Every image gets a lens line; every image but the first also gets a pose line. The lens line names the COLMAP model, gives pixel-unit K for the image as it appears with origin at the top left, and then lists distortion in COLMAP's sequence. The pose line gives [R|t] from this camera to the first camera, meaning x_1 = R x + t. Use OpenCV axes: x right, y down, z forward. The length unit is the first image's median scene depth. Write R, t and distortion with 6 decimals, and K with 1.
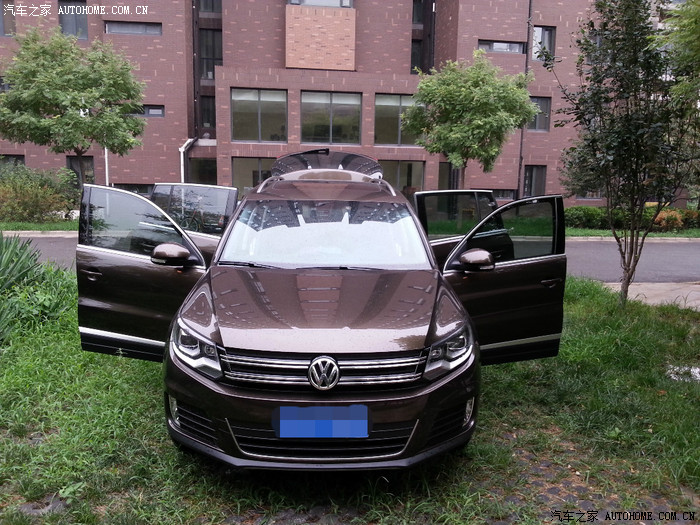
lens RADIAL K [[522.3, 0, 345.0], [0, 522.3, 282.3], [0, 0, 1]] dist [0.009634, -0.027704]
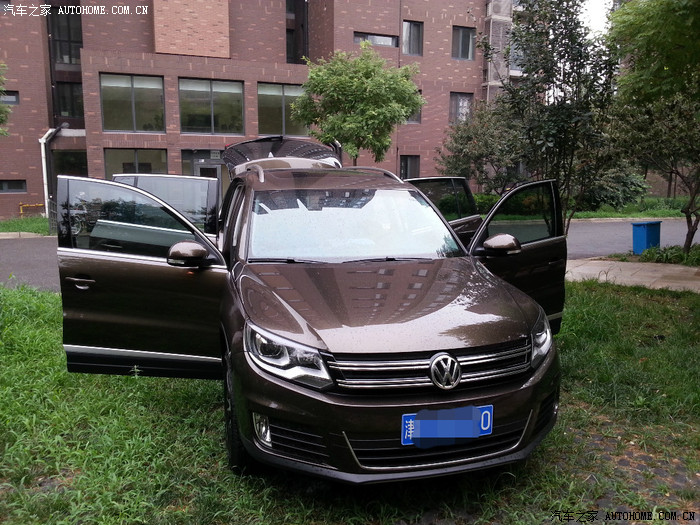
lens RADIAL K [[522.3, 0, 325.1], [0, 522.3, 282.9], [0, 0, 1]] dist [0.009634, -0.027704]
pose [[0.974628, -0.059751, 0.215710, -0.274340], [0.056355, 0.998171, 0.021866, -0.009884], [-0.216622, -0.009155, 0.976213, 0.086378]]
